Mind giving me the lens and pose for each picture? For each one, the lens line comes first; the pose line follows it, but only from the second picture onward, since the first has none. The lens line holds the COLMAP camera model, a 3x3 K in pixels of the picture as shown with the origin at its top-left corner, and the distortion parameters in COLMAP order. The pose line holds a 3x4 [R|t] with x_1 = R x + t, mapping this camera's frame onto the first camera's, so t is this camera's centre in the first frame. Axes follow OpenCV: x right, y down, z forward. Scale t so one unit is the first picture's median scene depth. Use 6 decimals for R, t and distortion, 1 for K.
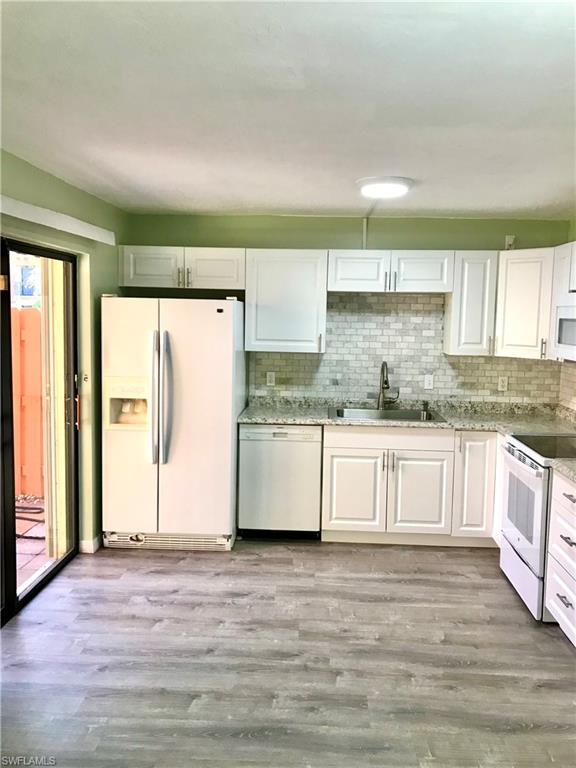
lens RADIAL K [[627.5, 0, 288.7], [0, 627.5, 382.8], [0, 0, 1]] dist [0.019400, 0.009476]
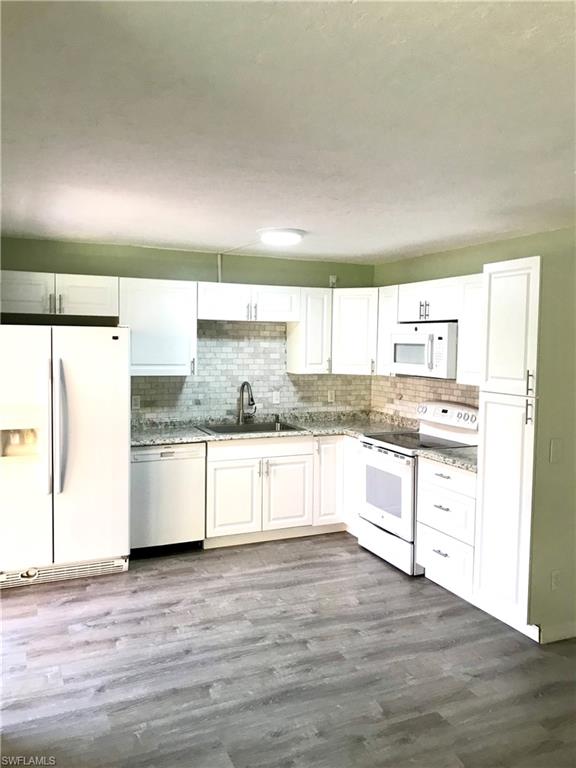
lens RADIAL K [[627.5, 0, 288.8], [0, 627.5, 383.2], [0, 0, 1]] dist [0.019400, 0.009476]
pose [[0.893391, -0.037446, 0.447716, -0.309627], [0.051126, 0.998521, -0.018503, -0.006322], [-0.446361, 0.039420, 0.893984, -0.049957]]
